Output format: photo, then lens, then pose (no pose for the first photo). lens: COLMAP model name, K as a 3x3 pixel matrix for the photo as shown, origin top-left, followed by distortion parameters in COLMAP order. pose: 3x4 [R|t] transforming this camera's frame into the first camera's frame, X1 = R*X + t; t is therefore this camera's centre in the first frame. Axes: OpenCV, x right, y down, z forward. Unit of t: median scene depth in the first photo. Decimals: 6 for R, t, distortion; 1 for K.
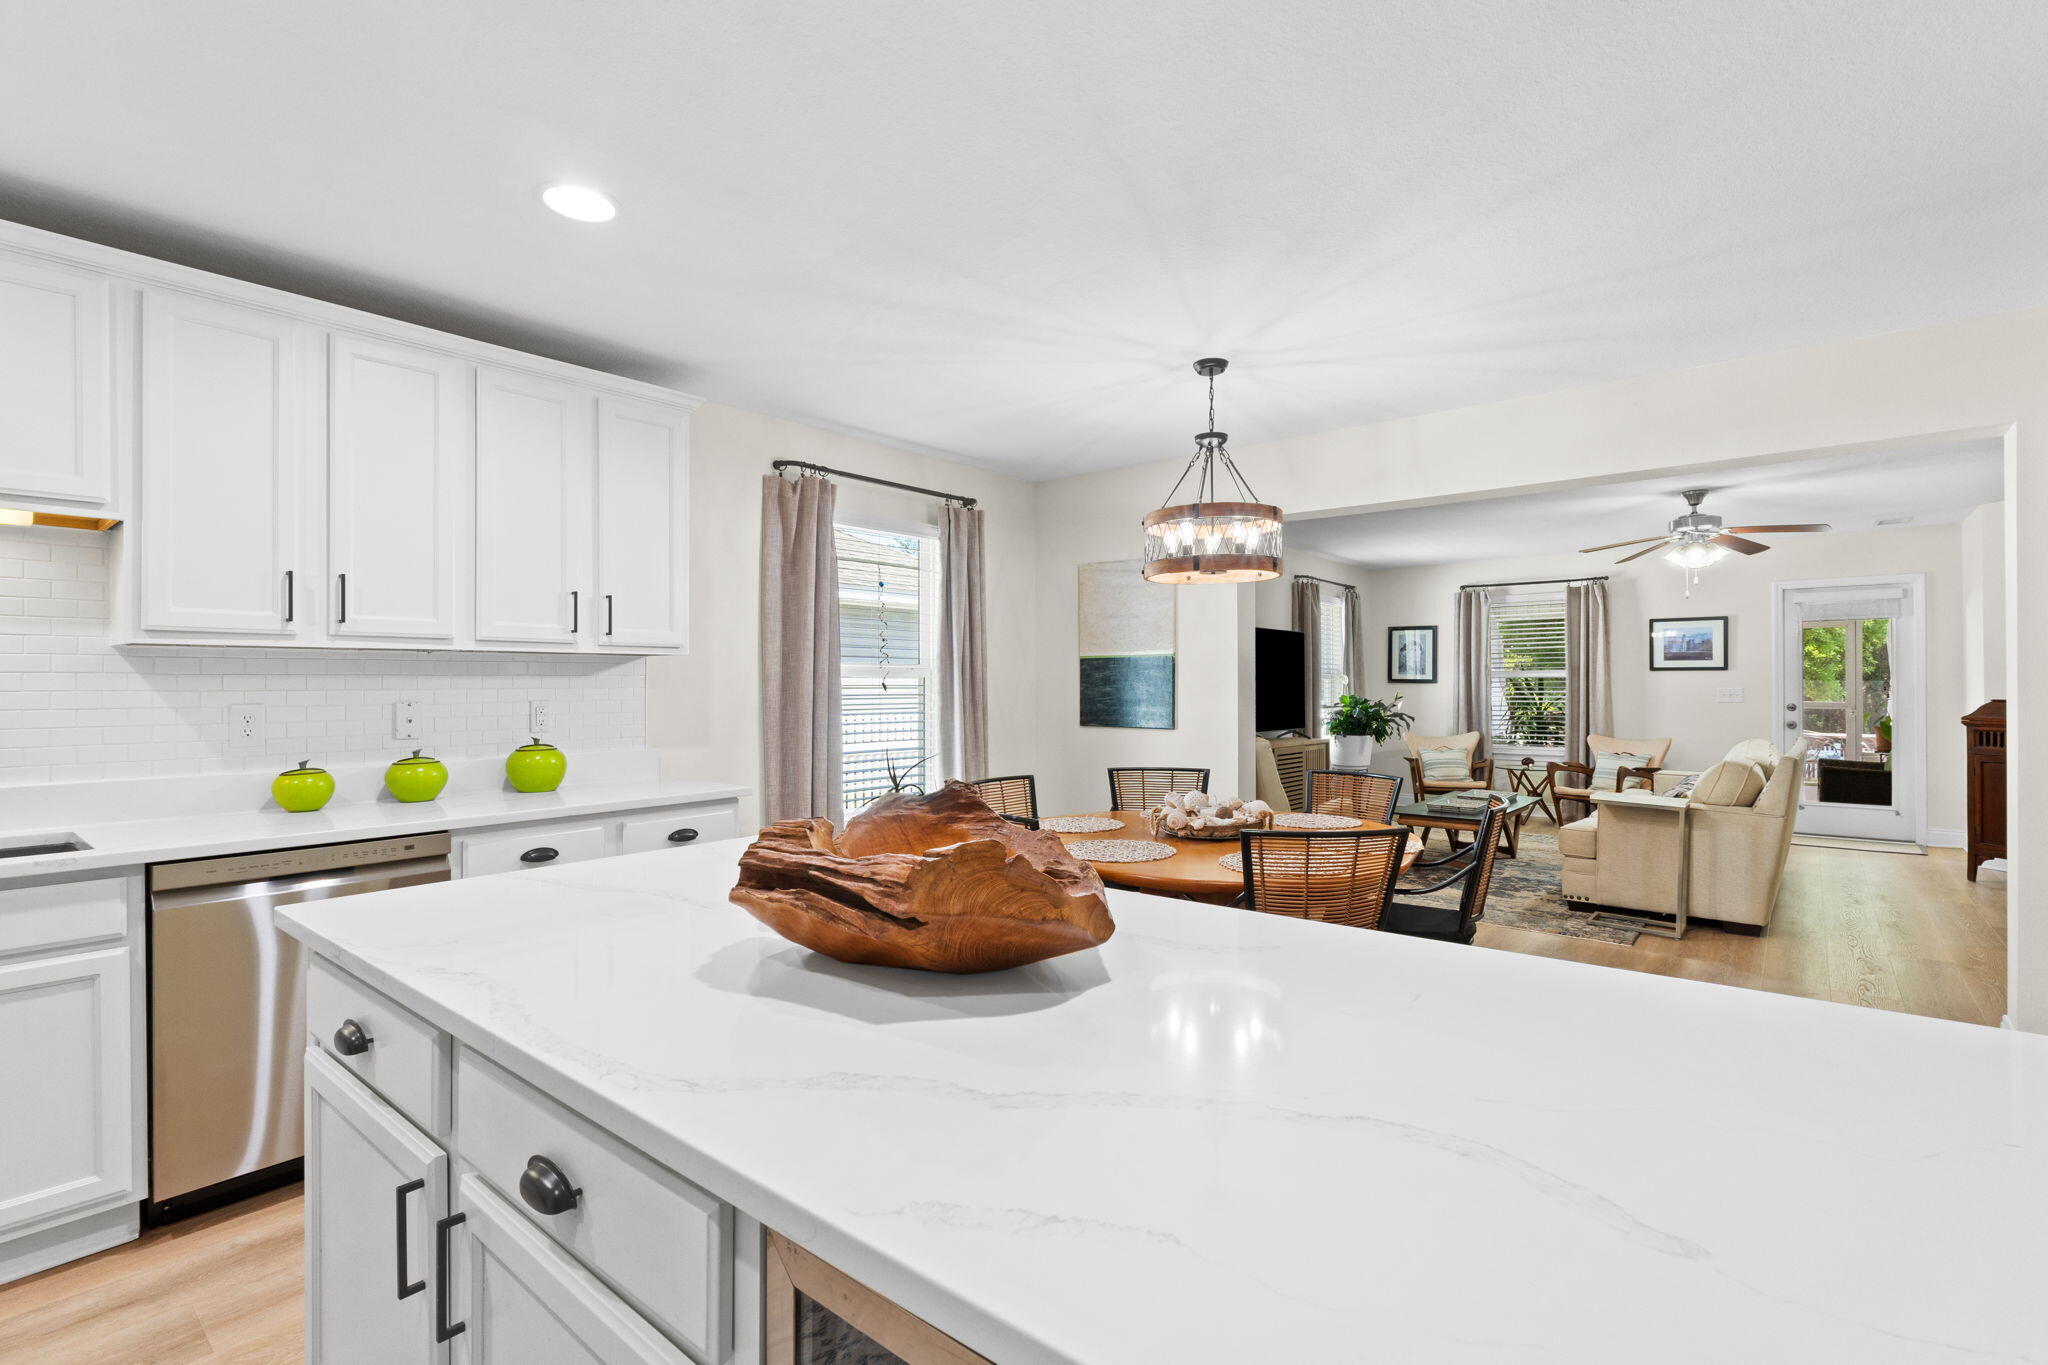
lens RADIAL K [[951.6, 0, 1024.0], [0, 951.6, 682.5], [0, 0, 1]] dist [0.000790, 0.000187]
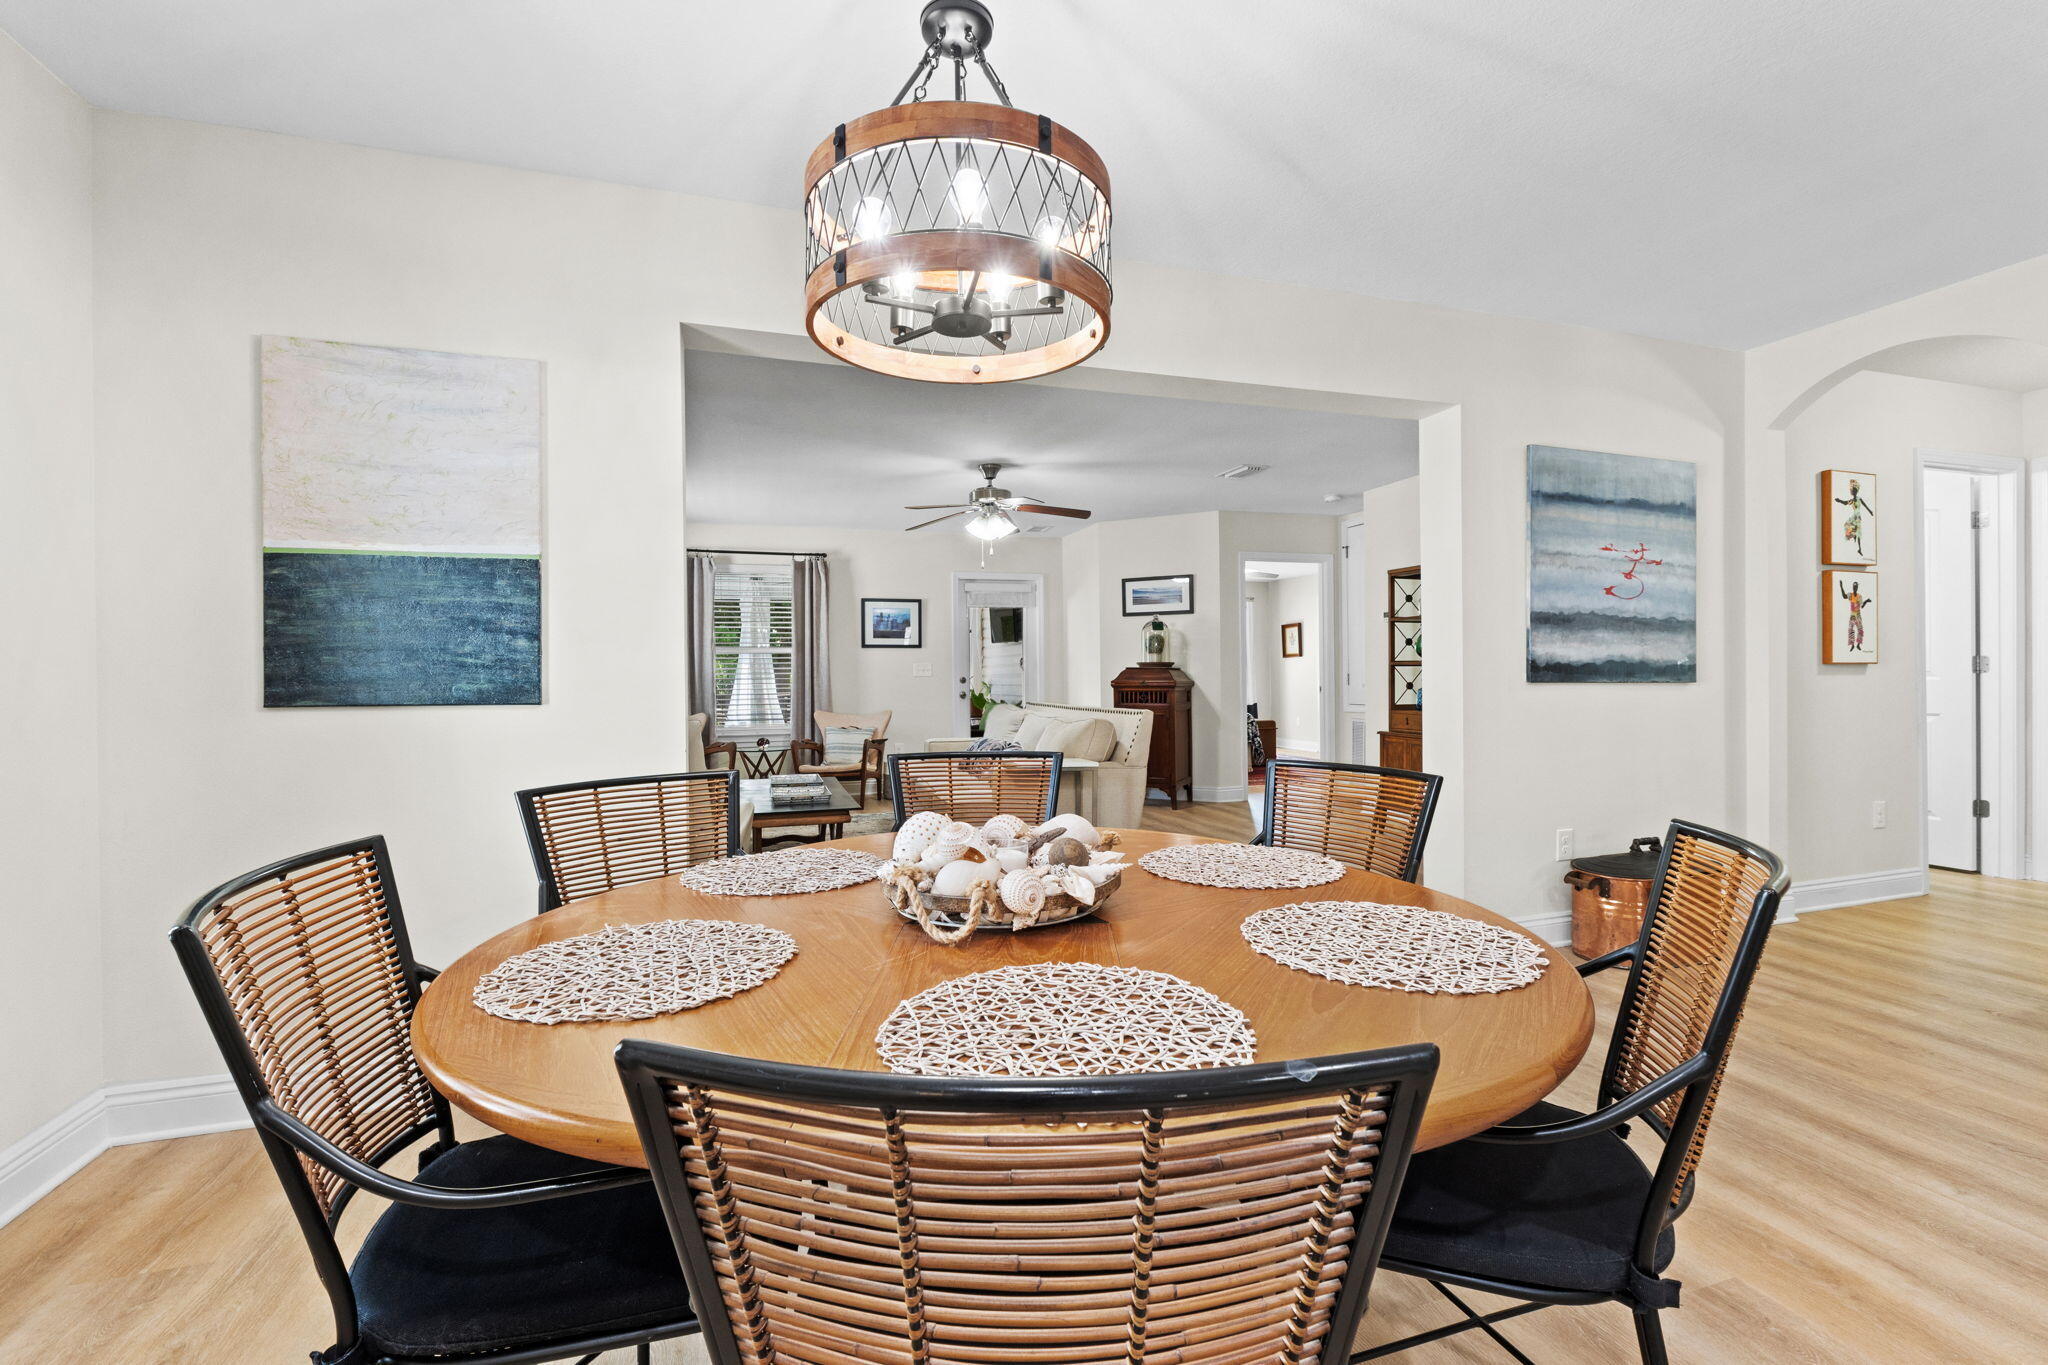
lens RADIAL K [[883.9, 0, 1029.3], [0, 883.9, 678.5], [0, 0, 1]] dist [0.000452, 0.000408]
pose [[0.544319, -0.003804, 0.838870, -0.058043], [0.006058, 0.999981, 0.000603, 0.022226], [-0.838857, 0.004753, 0.544332, 0.317826]]
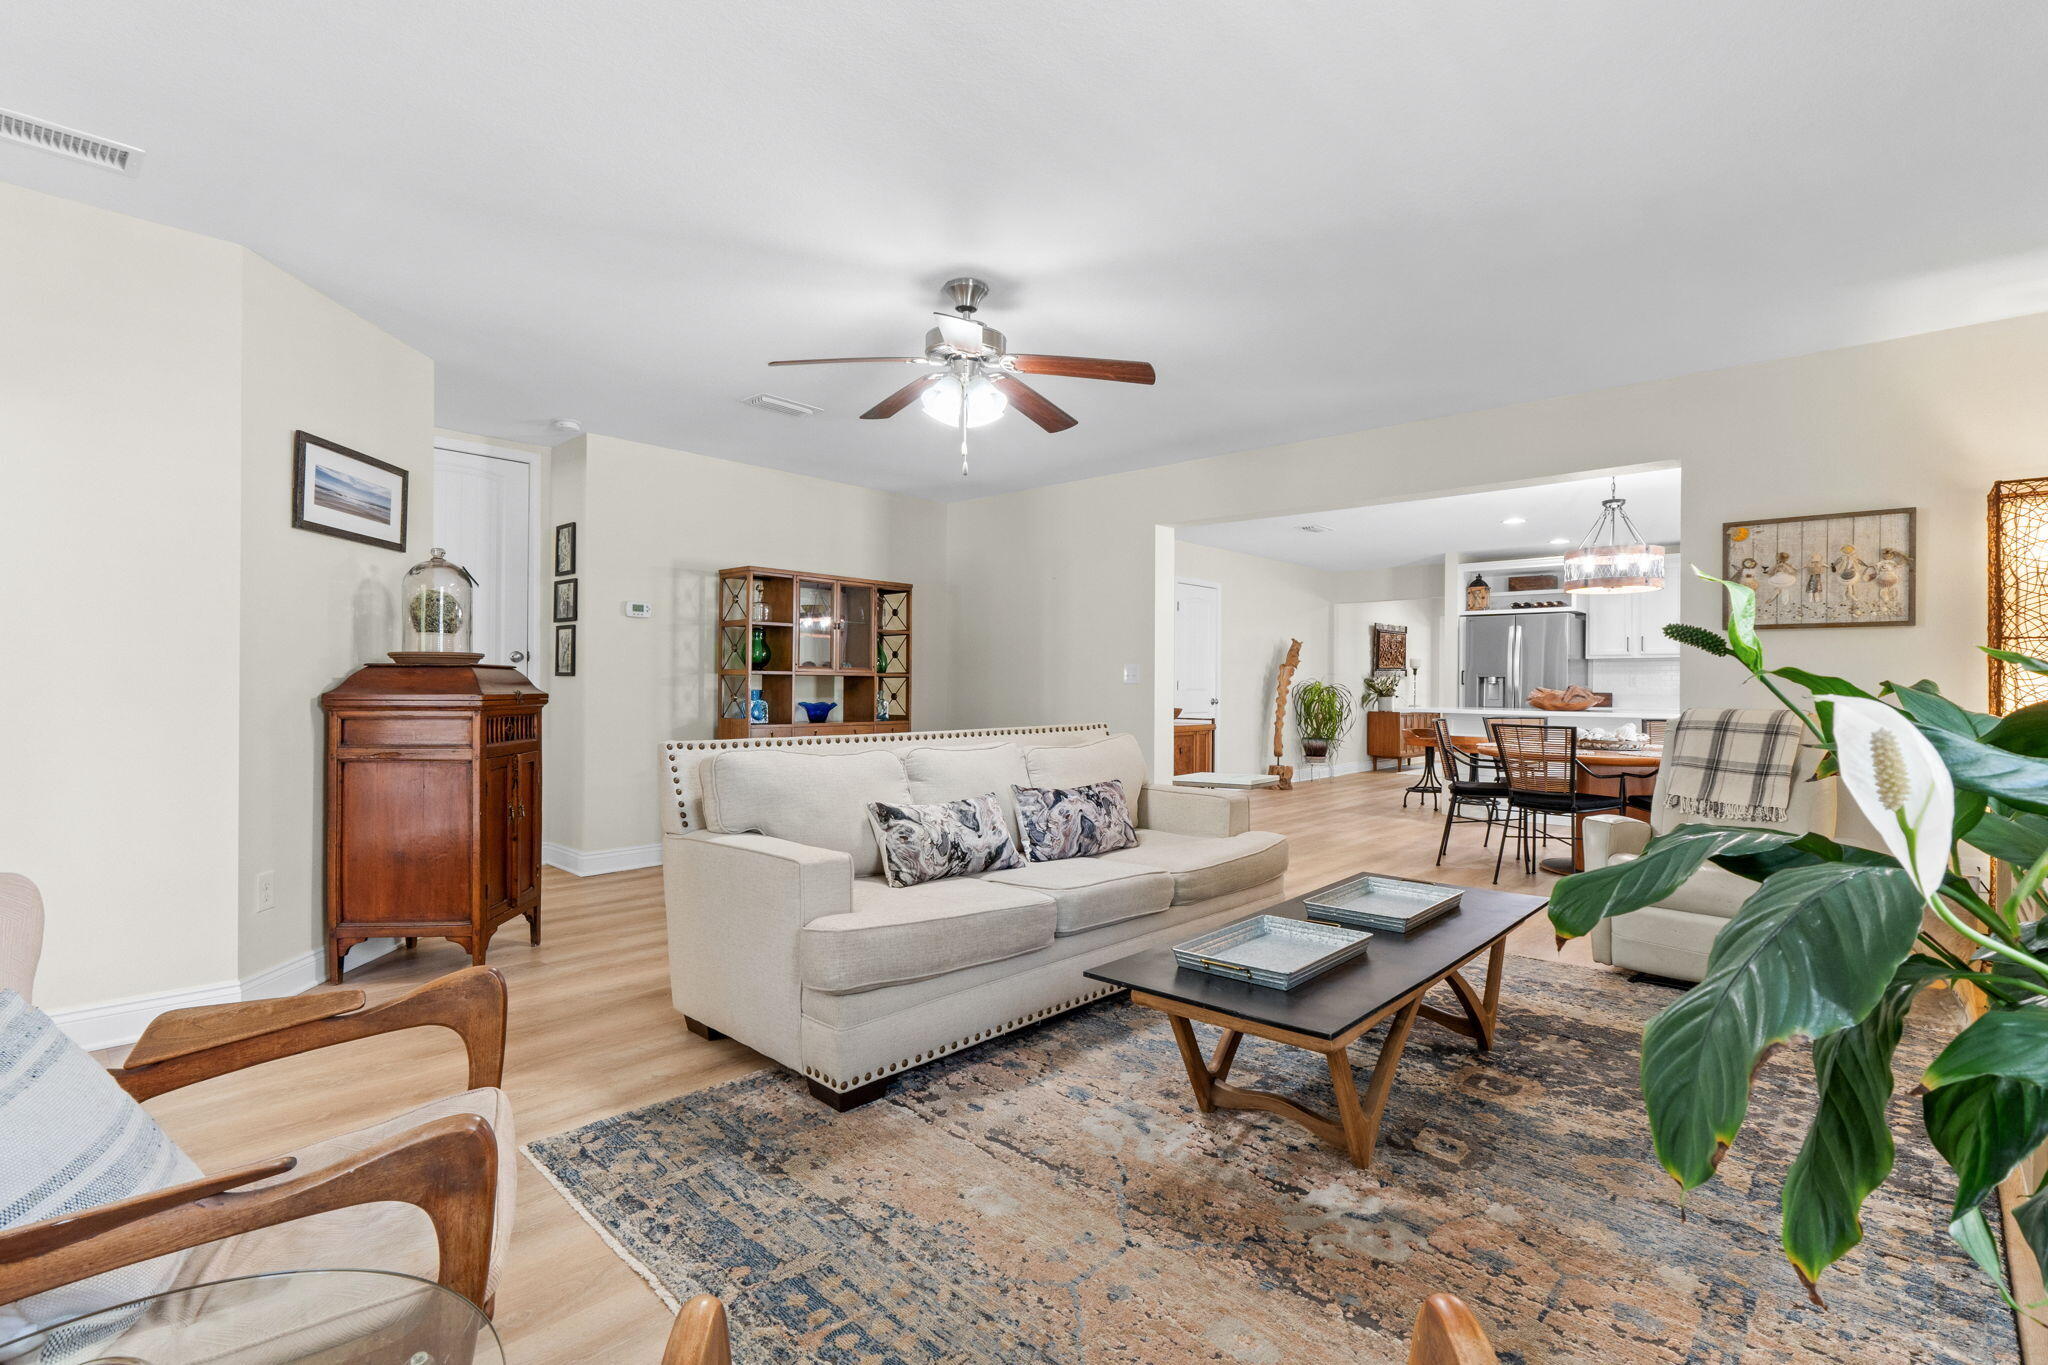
lens RADIAL K [[951.6, 0, 1024.0], [0, 951.6, 682.5], [0, 0, 1]] dist [0.000790, 0.000187]
pose [[-0.999152, 0.000212, 0.041163, 0.466889], [0.000119, 0.999997, -0.002248, 0.020976], [-0.041164, -0.002241, -0.999150, 1.110852]]
